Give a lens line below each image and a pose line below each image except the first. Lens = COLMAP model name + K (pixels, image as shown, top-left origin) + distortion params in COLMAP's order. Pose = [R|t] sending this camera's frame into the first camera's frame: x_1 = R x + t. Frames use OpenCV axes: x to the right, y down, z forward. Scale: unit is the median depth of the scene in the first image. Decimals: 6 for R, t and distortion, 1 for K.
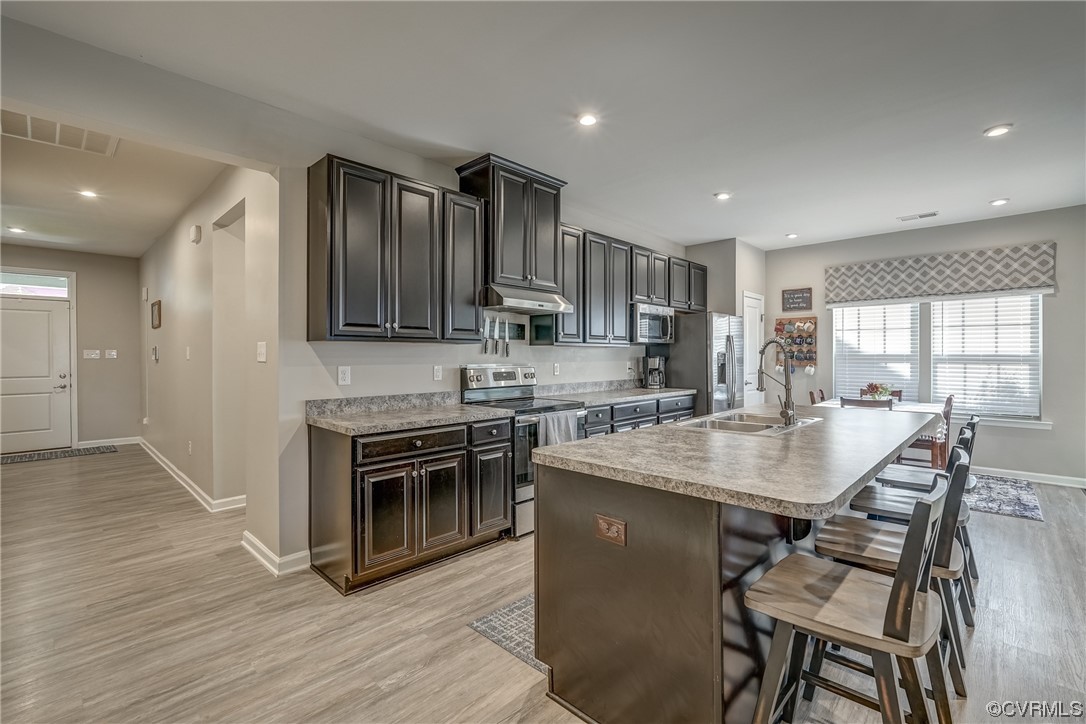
lens RADIAL K [[487.6, 0, 549.2], [0, 487.6, 355.6], [0, 0, 1]] dist [-0.011325, 0.006161]
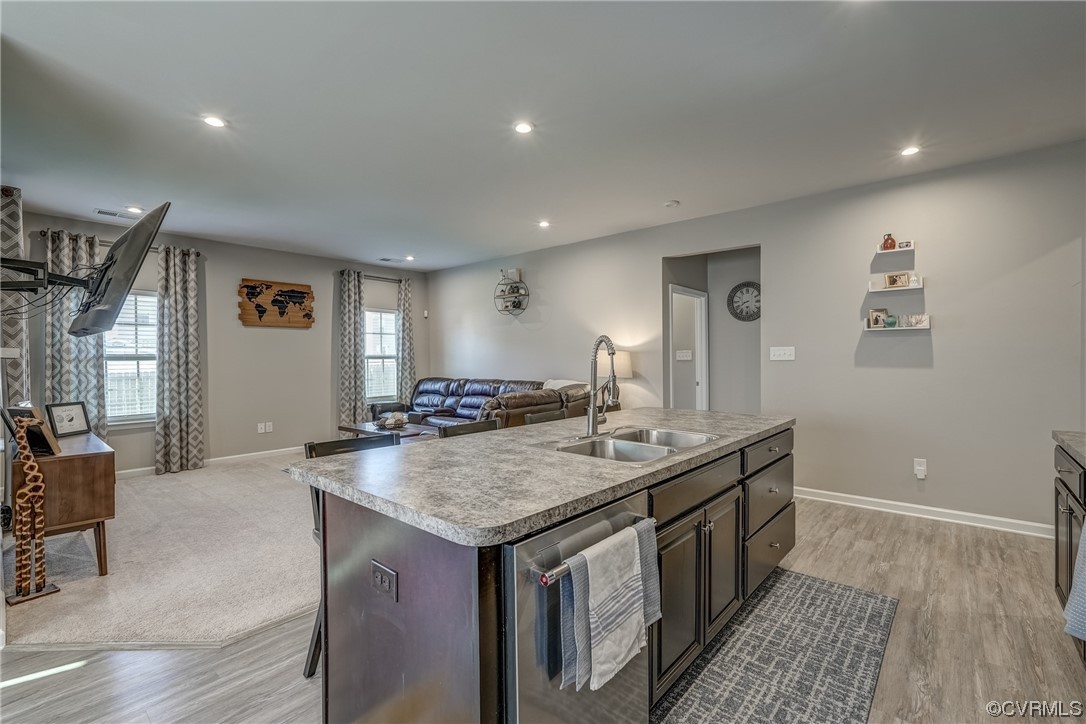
lens RADIAL K [[487.6, 0, 541.1], [0, 487.6, 363.7], [0, 0, 1]] dist [-0.011325, 0.006161]
pose [[-0.999128, 0.009828, -0.040587, 0.292497], [0.009343, 0.999883, 0.012122, -0.000067], [0.040702, 0.011733, -0.999102, 0.889508]]
